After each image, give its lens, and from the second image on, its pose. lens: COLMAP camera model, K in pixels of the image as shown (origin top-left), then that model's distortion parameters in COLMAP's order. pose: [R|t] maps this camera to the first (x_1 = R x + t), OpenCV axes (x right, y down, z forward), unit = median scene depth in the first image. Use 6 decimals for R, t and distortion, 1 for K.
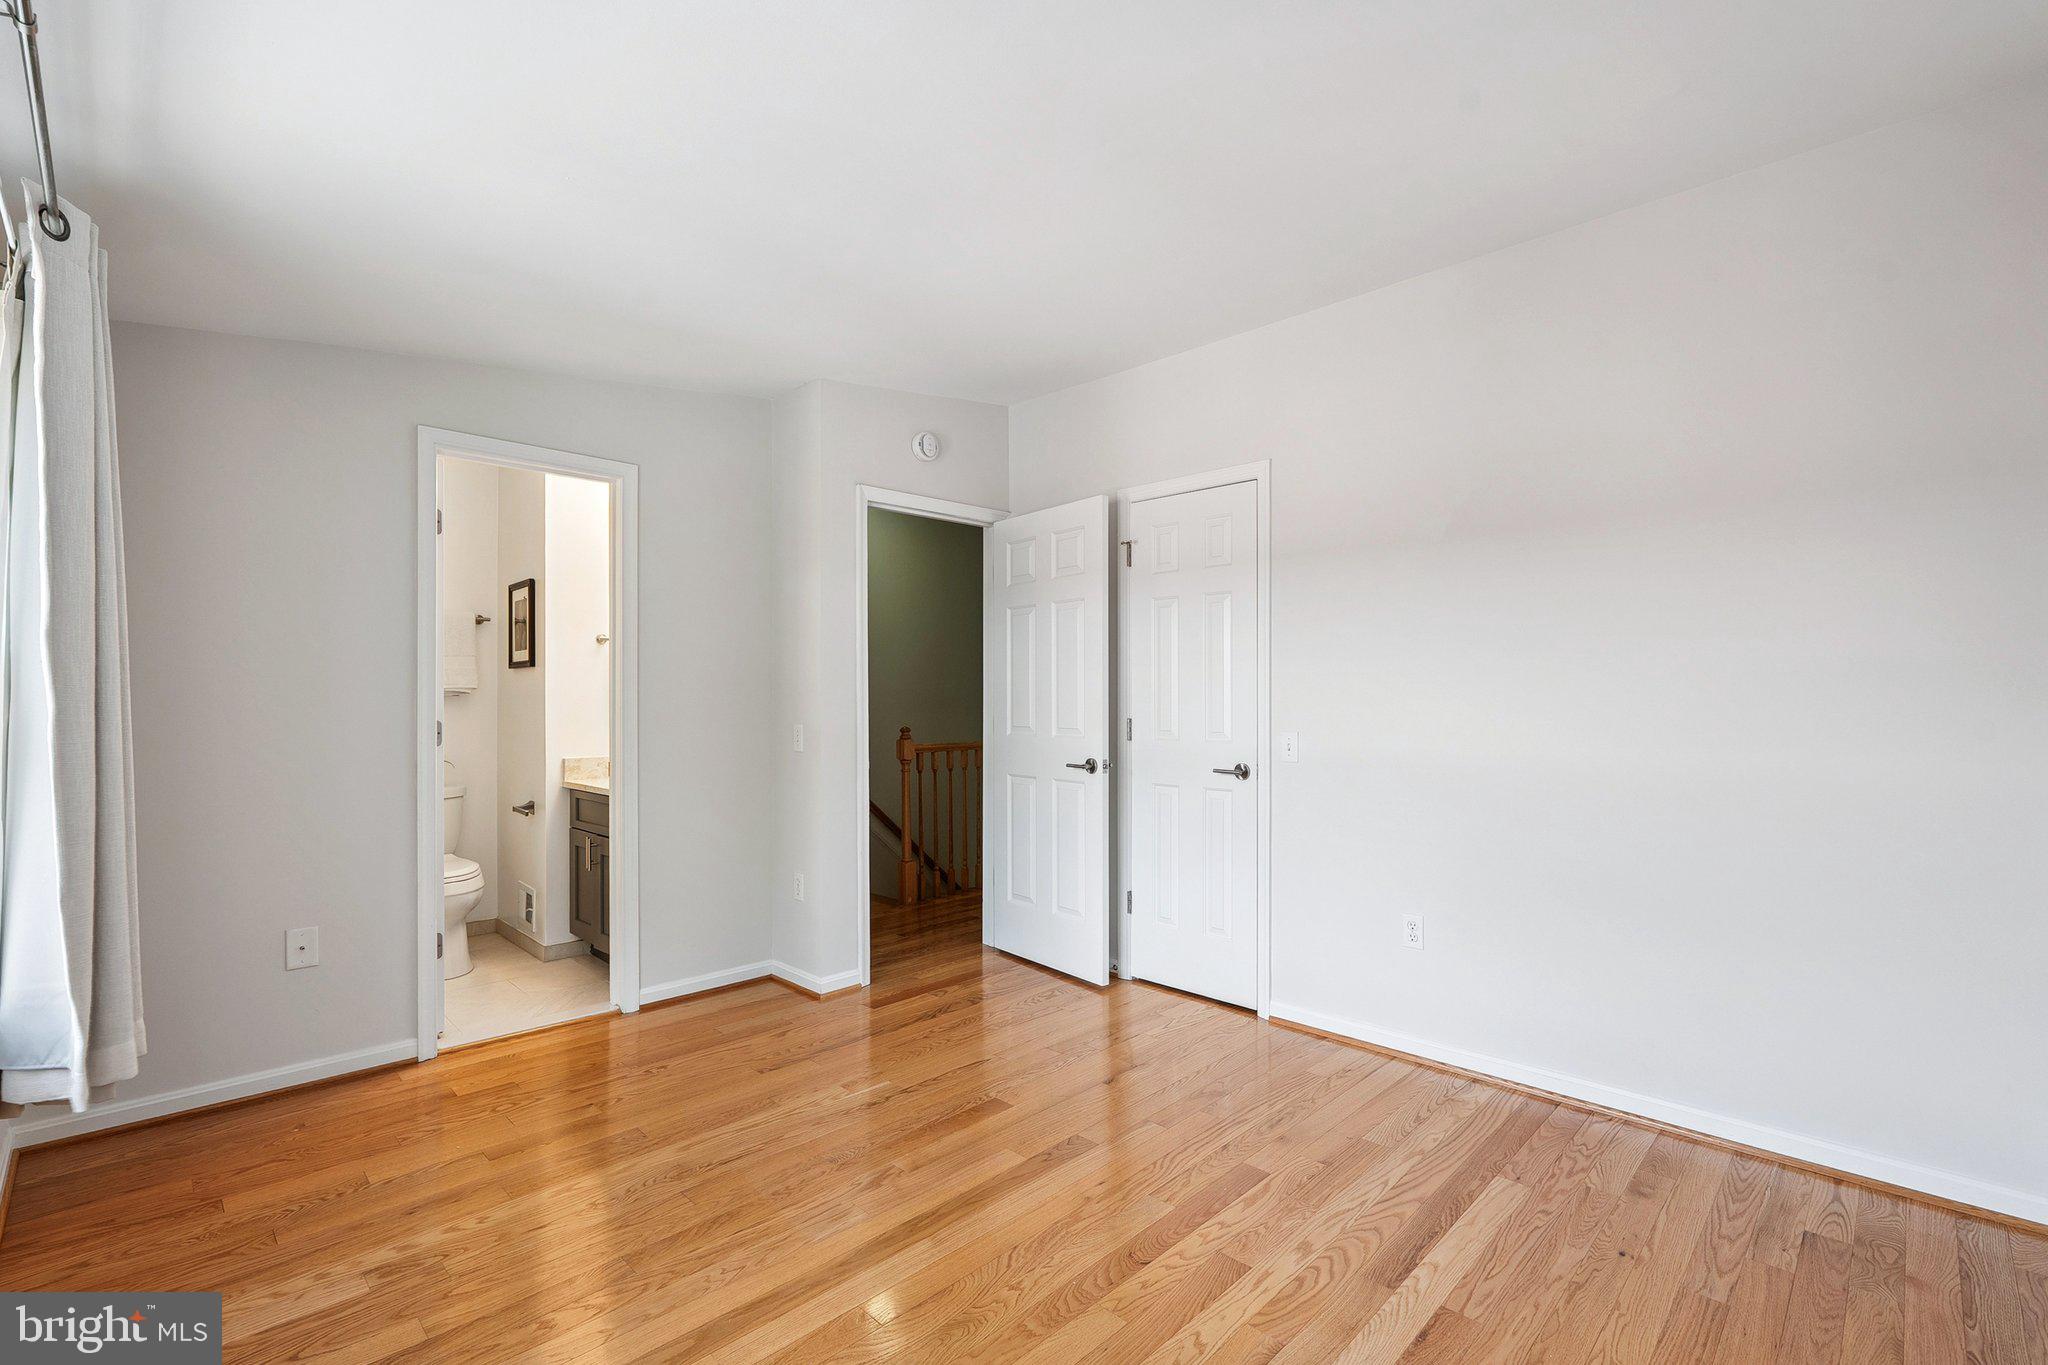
lens RADIAL K [[914.0, 0, 1021.5], [0, 914.0, 716.7], [0, 0, 1]] dist [-0.002468, 0.000454]
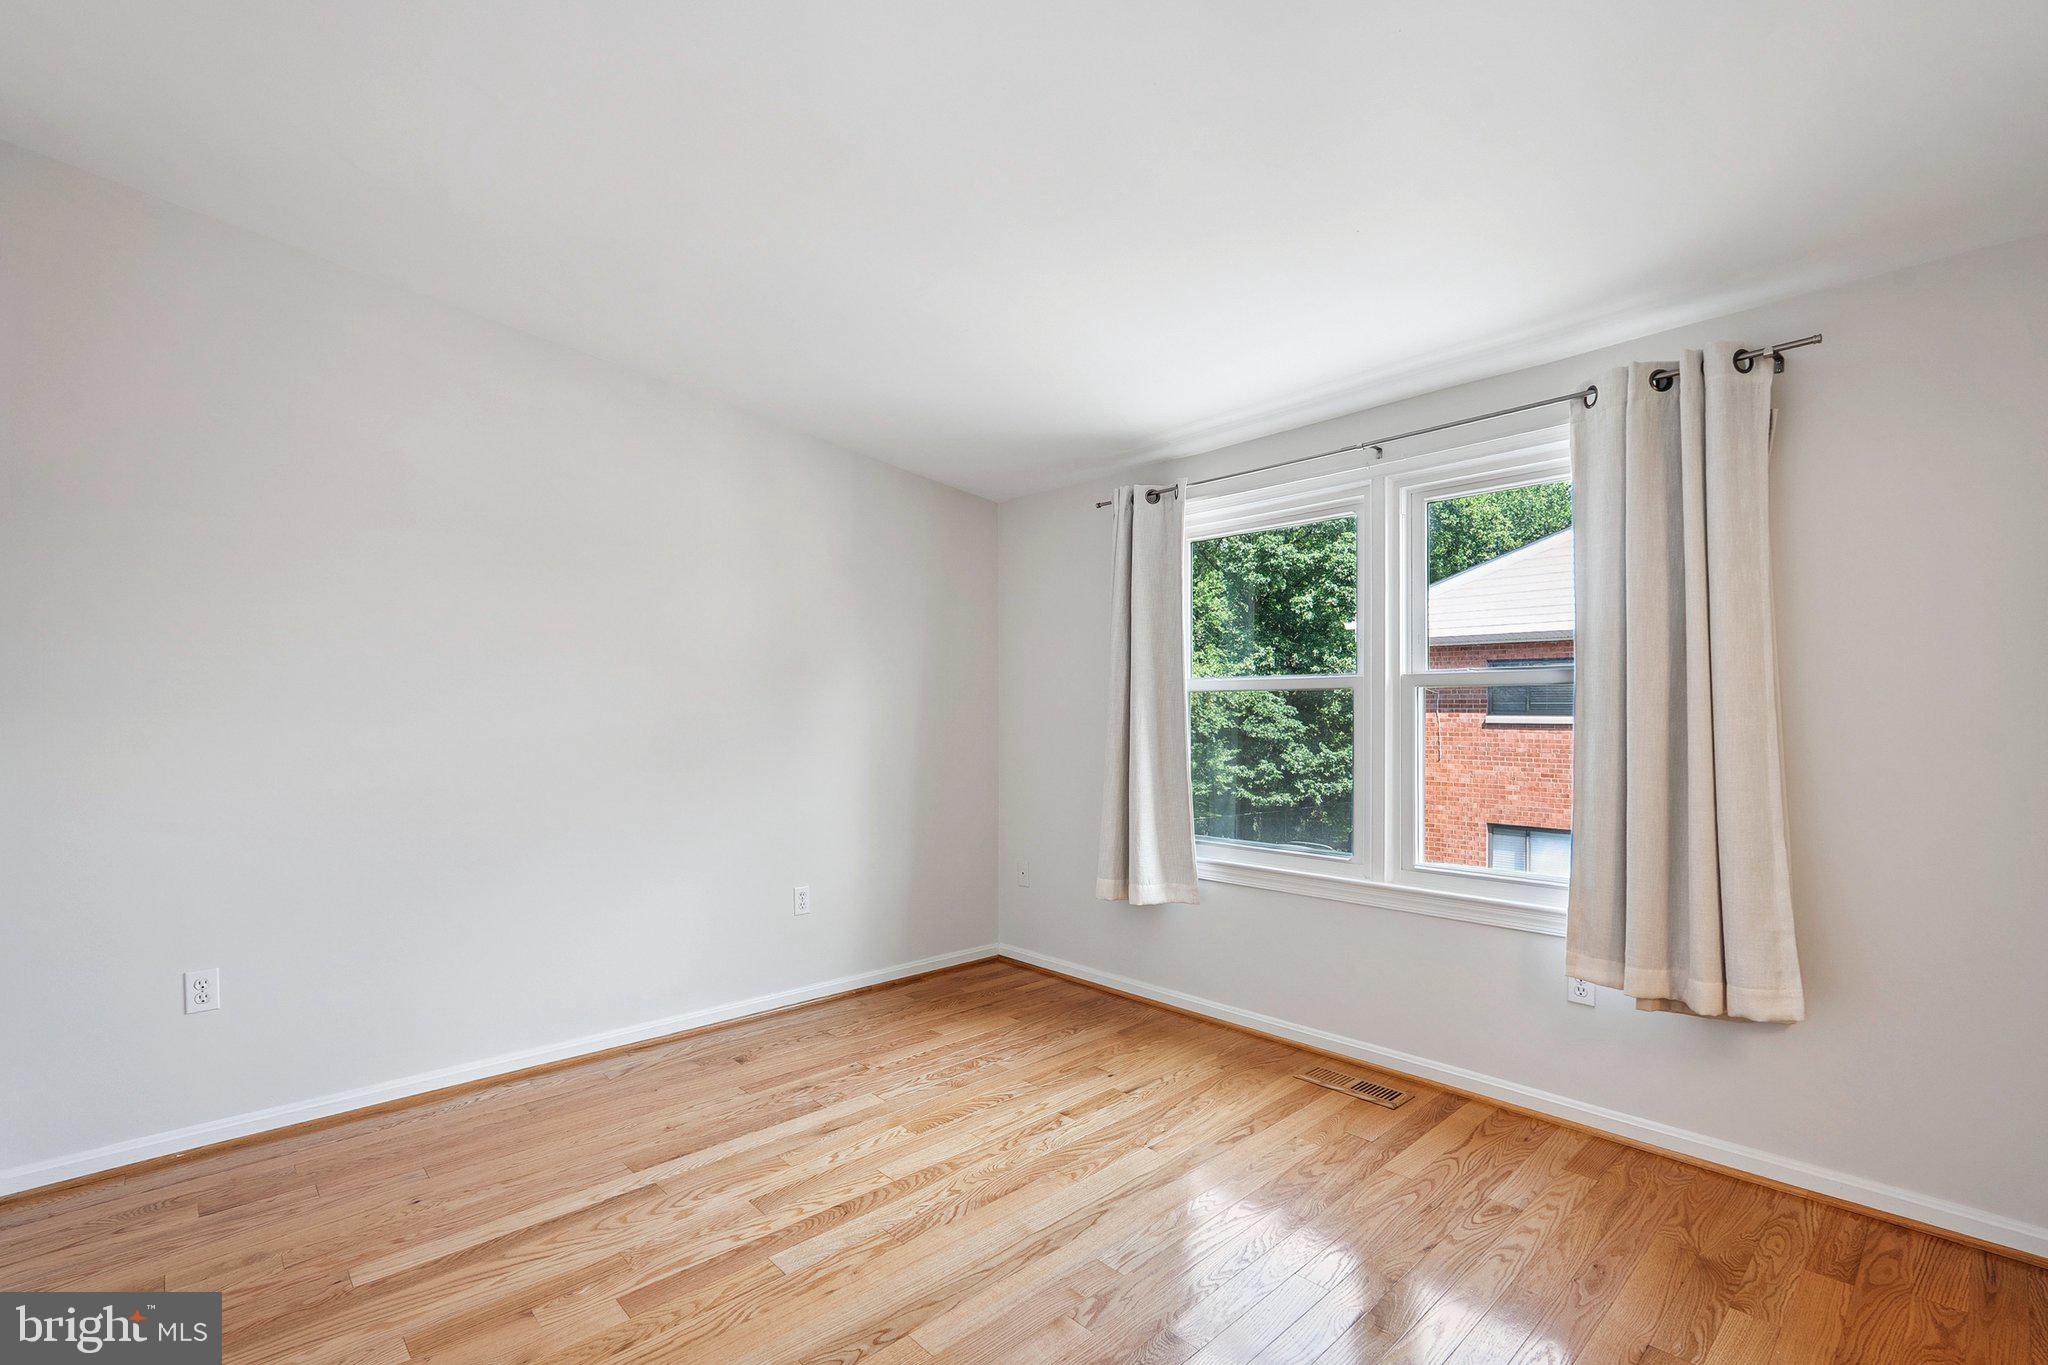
lens RADIAL K [[914.0, 0, 1021.5], [0, 914.0, 716.7], [0, 0, 1]] dist [-0.002468, 0.000454]
pose [[-0.999137, 0.003769, 0.041360, -0.116653], [0.004892, 0.999622, 0.027070, -0.033301], [-0.041243, 0.027249, -0.998778, 1.716542]]
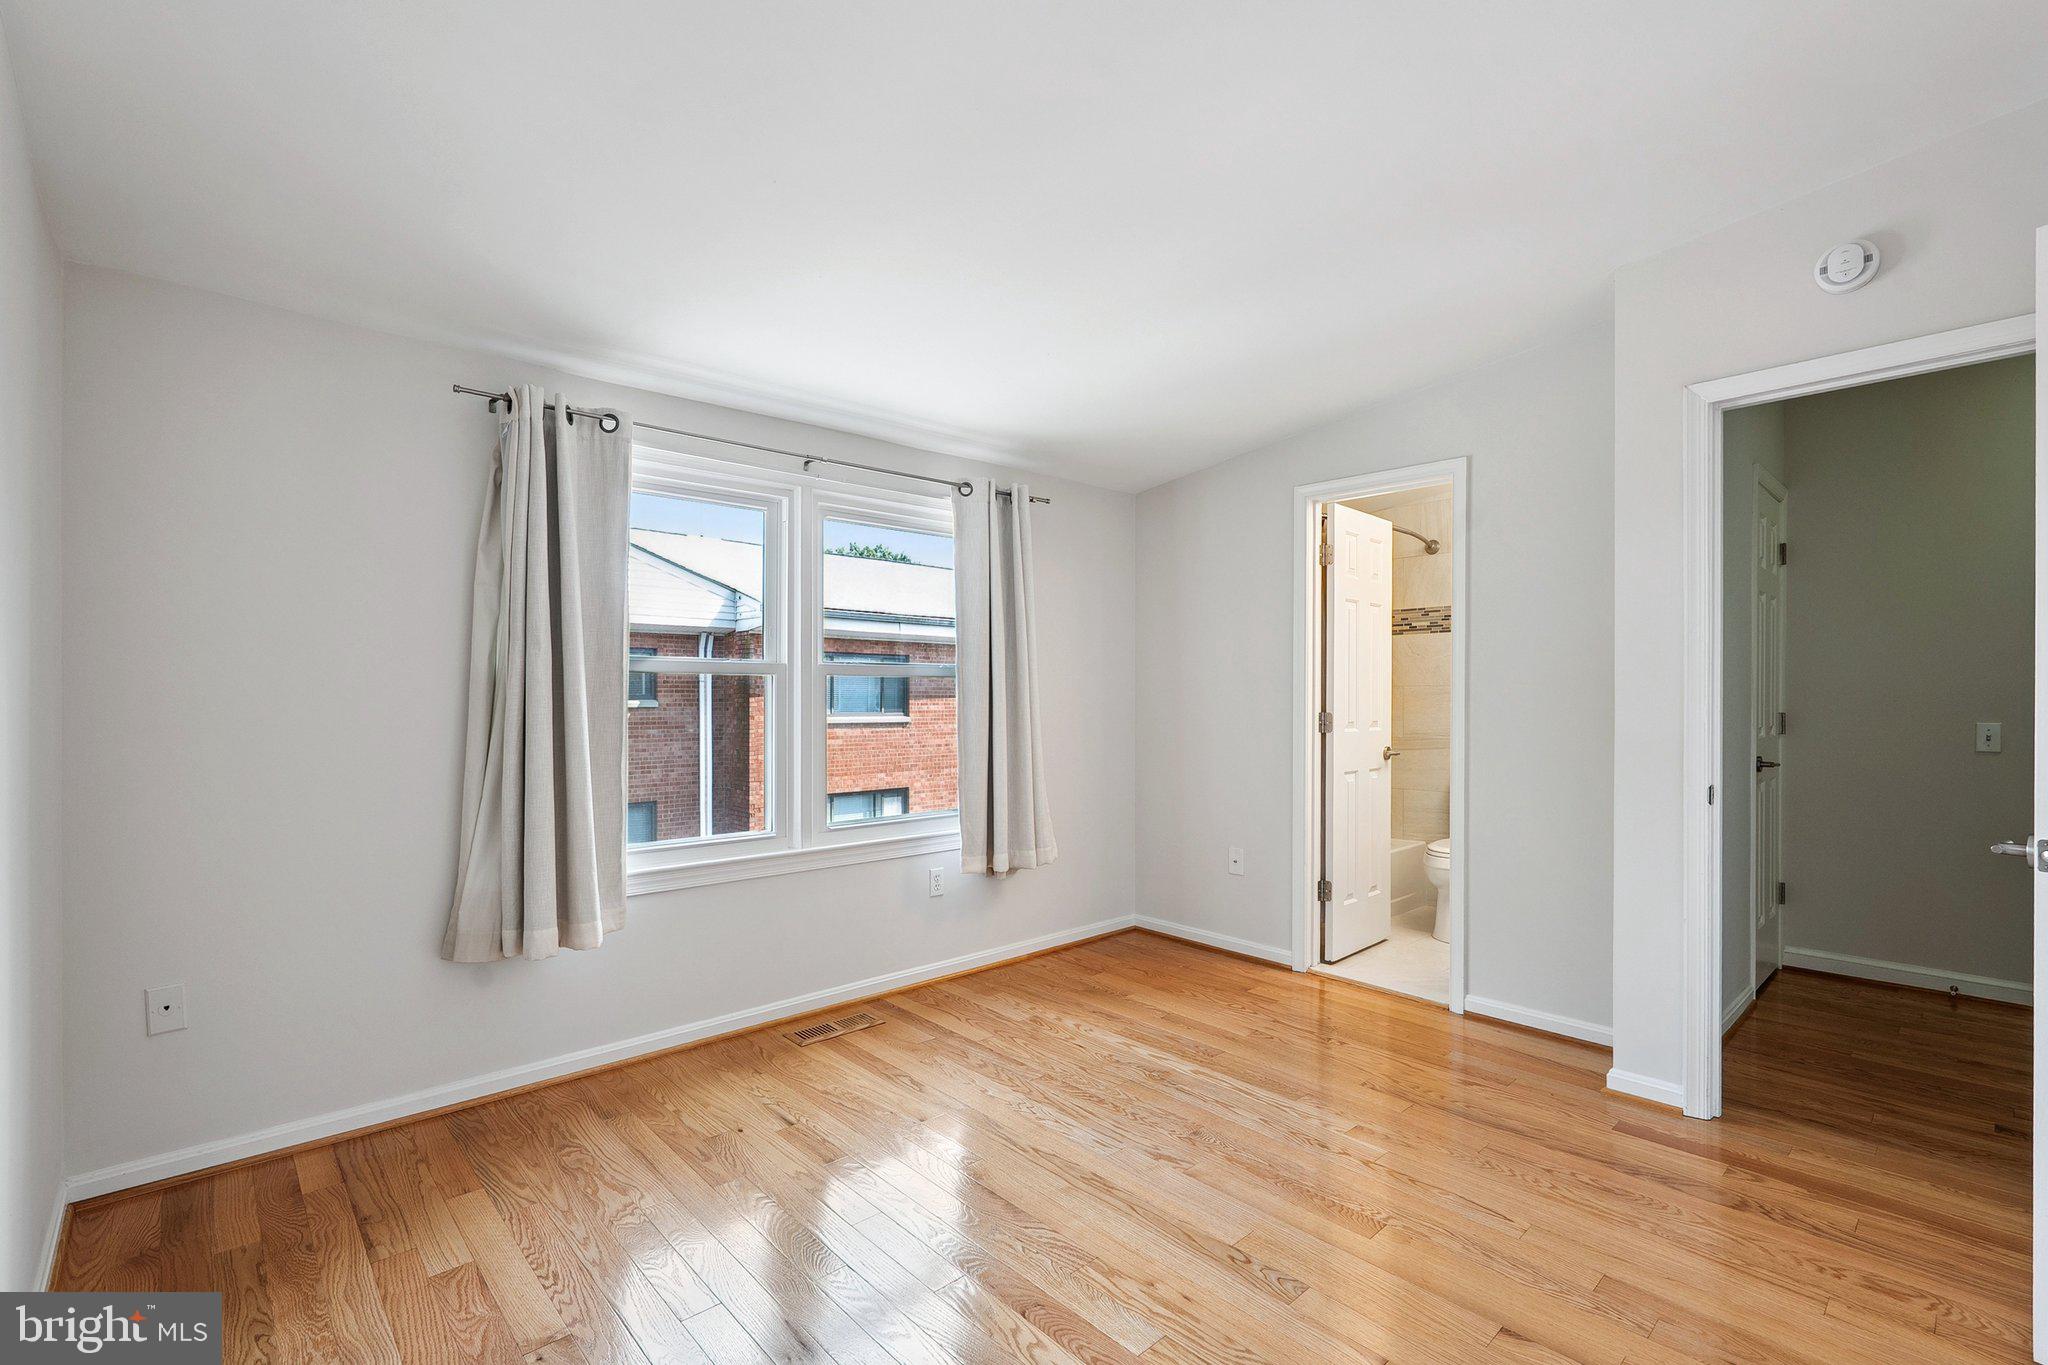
lens RADIAL K [[914.0, 0, 1021.5], [0, 914.0, 716.7], [0, 0, 1]] dist [-0.002468, 0.000454]
pose [[-0.049809, 0.026313, -0.998412, 0.840657], [-0.021904, 0.999384, 0.027431, -0.019912], [0.998519, 0.023235, -0.049202, 0.836113]]
